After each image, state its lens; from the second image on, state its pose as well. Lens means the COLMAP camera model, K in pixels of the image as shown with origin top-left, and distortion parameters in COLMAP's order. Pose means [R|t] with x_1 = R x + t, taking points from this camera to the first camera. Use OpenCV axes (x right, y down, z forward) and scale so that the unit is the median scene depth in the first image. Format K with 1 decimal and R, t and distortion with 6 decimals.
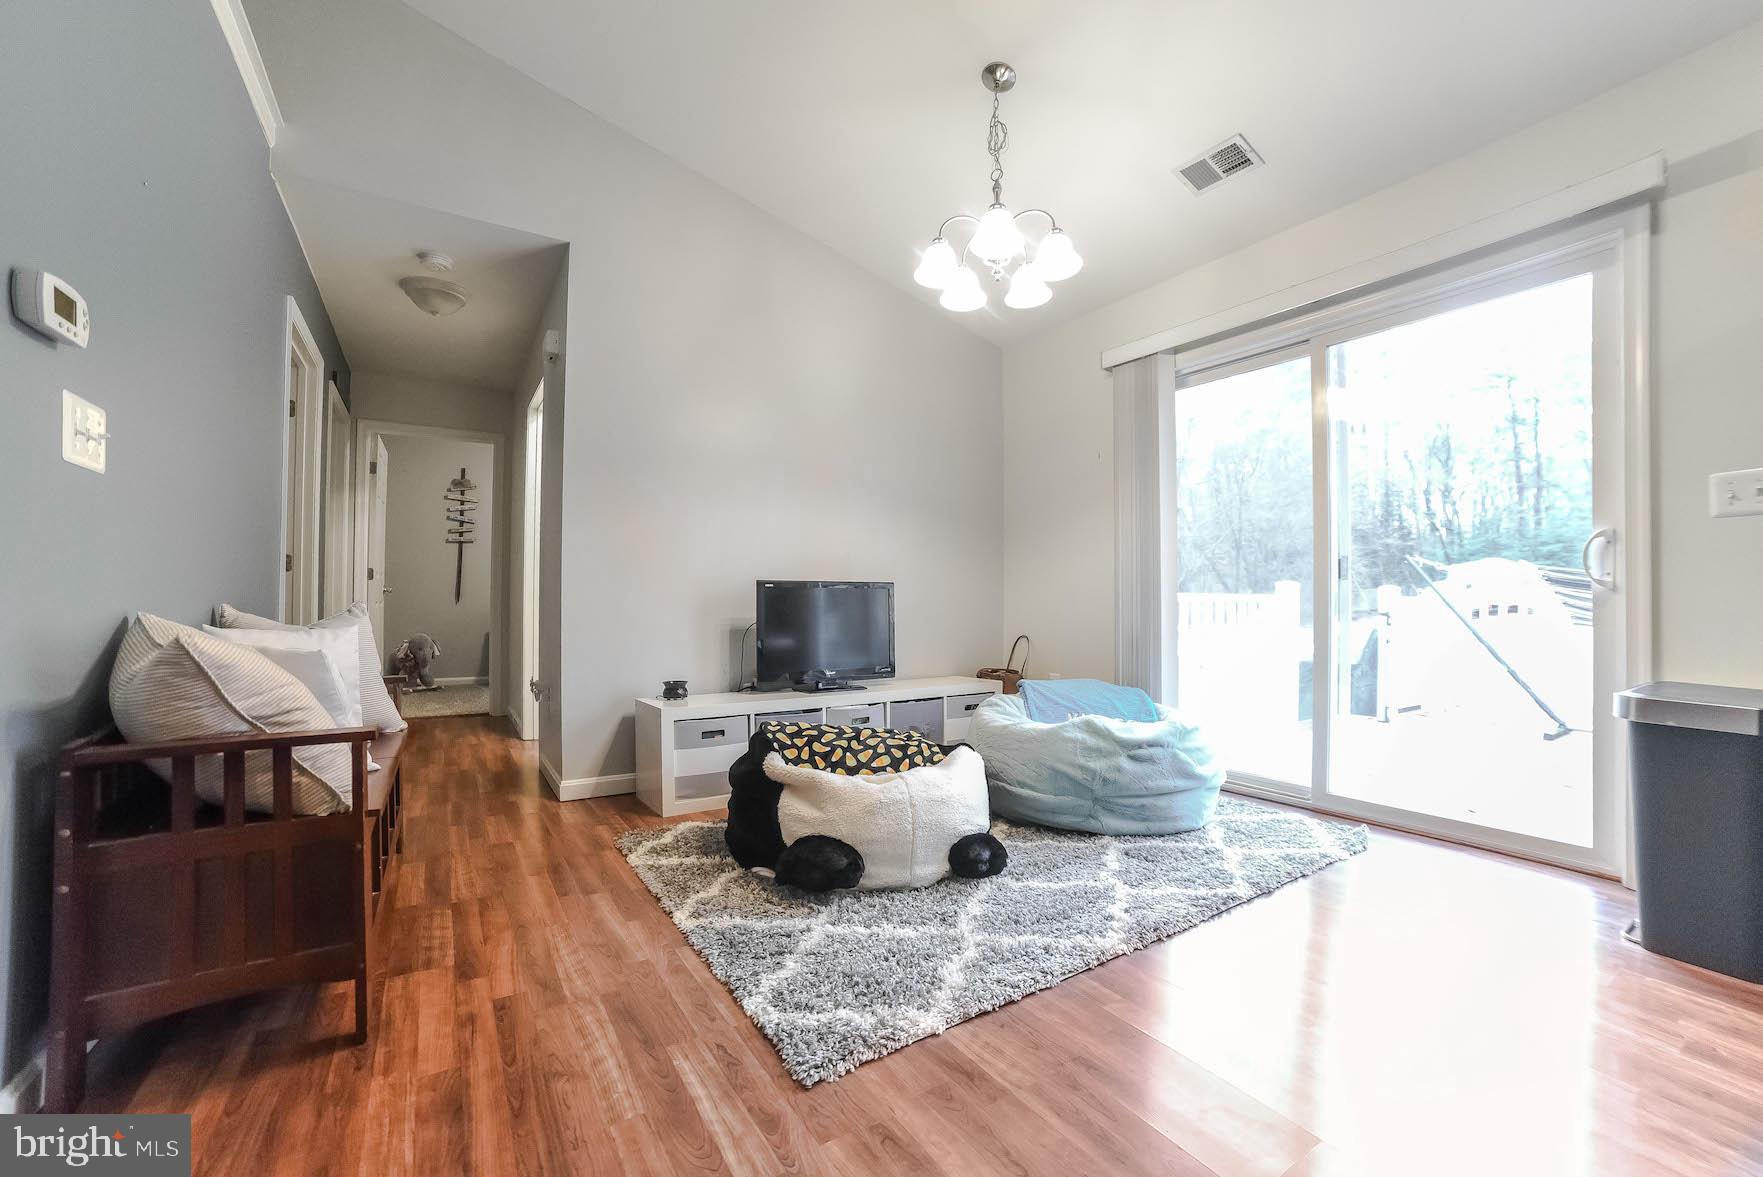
lens RADIAL K [[701.8, 0, 908.3], [0, 701.8, 576.1], [0, 0, 1]] dist [-0.039388, 0.005787]
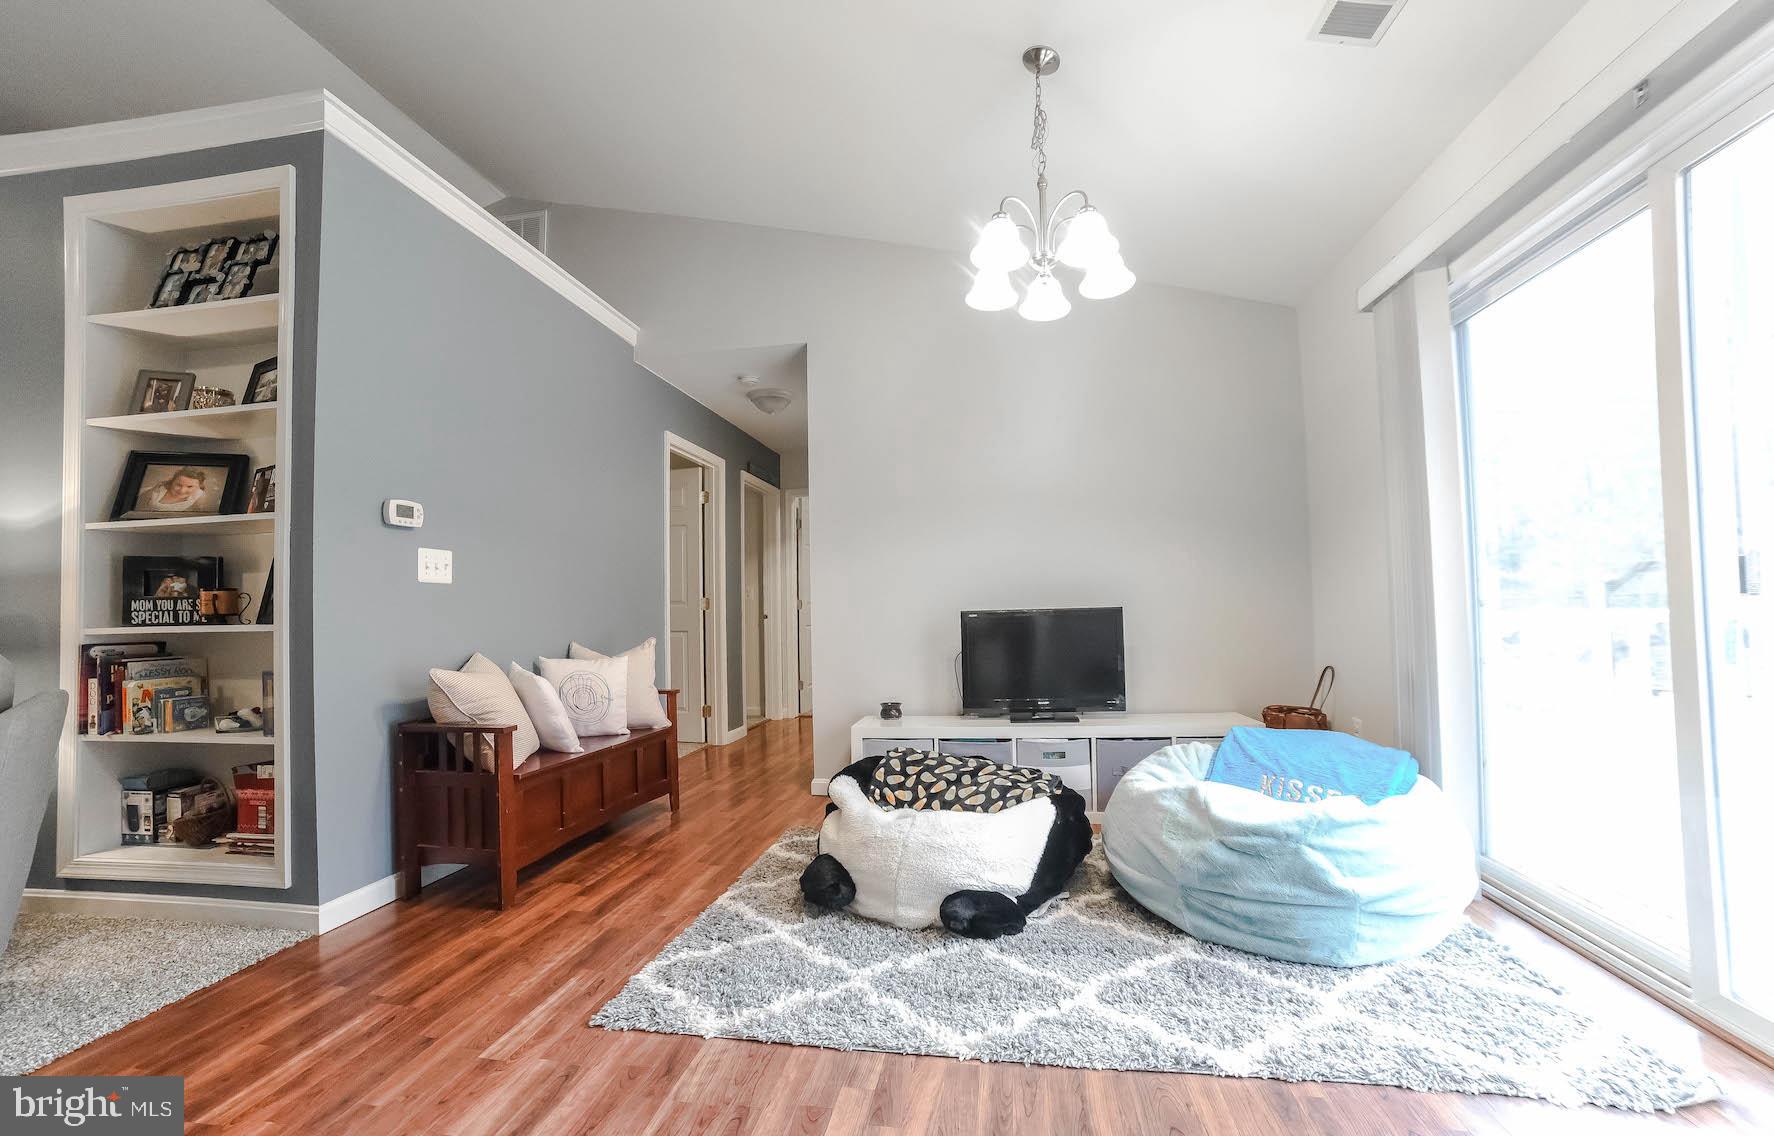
lens RADIAL K [[709.8, 0, 890.2], [0, 709.8, 569.5], [0, 0, 1]] dist [-0.036631, 0.002237]
pose [[0.735689, -0.058083, -0.674824, 0.639954], [0.047501, 0.998288, -0.034138, -0.036846], [0.675652, -0.006939, 0.737188, 0.205672]]
